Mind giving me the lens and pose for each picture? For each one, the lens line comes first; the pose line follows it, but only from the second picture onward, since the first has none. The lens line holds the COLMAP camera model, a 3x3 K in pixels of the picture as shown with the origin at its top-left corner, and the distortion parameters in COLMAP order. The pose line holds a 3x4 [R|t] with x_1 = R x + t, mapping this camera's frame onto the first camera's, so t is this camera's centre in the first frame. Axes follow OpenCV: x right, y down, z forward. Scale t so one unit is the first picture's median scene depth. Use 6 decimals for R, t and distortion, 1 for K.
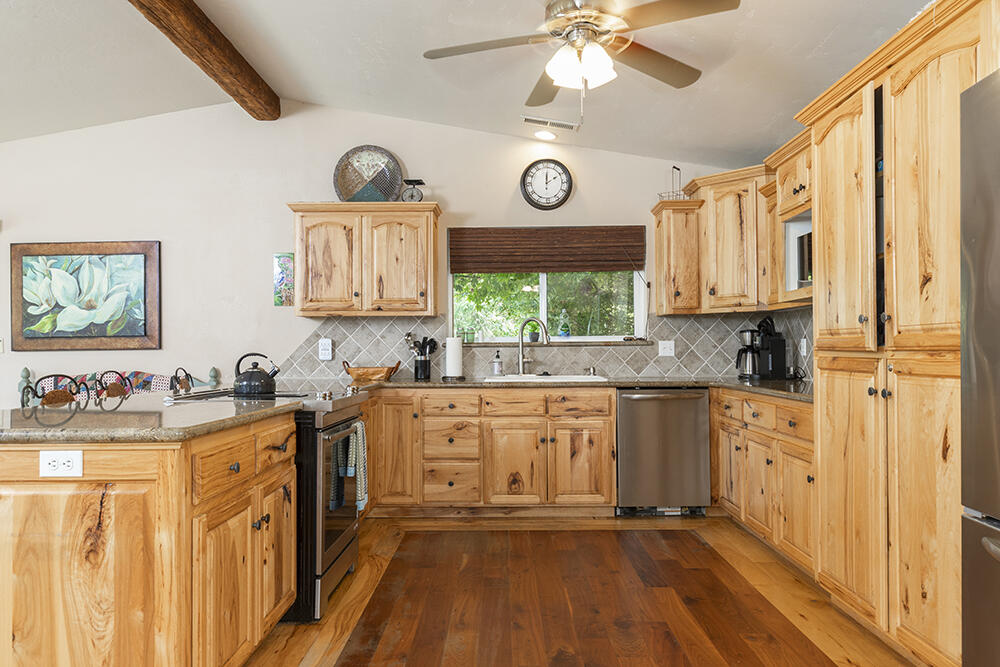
lens RADIAL K [[675.6, 0, 500.0], [0, 675.6, 333.5], [0, 0, 1]] dist [0.014936, -0.004323]
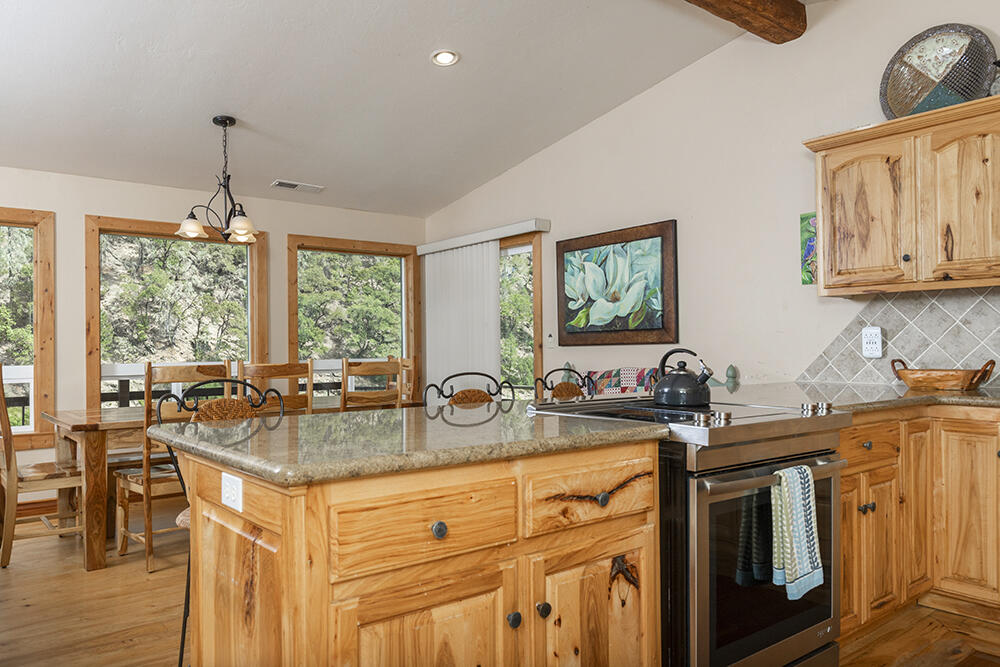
lens RADIAL K [[723.7, 0, 498.6], [0, 723.7, 338.9], [0, 0, 1]] dist [0.005761, -0.004110]
pose [[0.643338, -0.009878, -0.765518, 0.064989], [0.023953, 0.999687, 0.007230, 0.005367], [0.765207, -0.022988, 0.643374, 0.228935]]
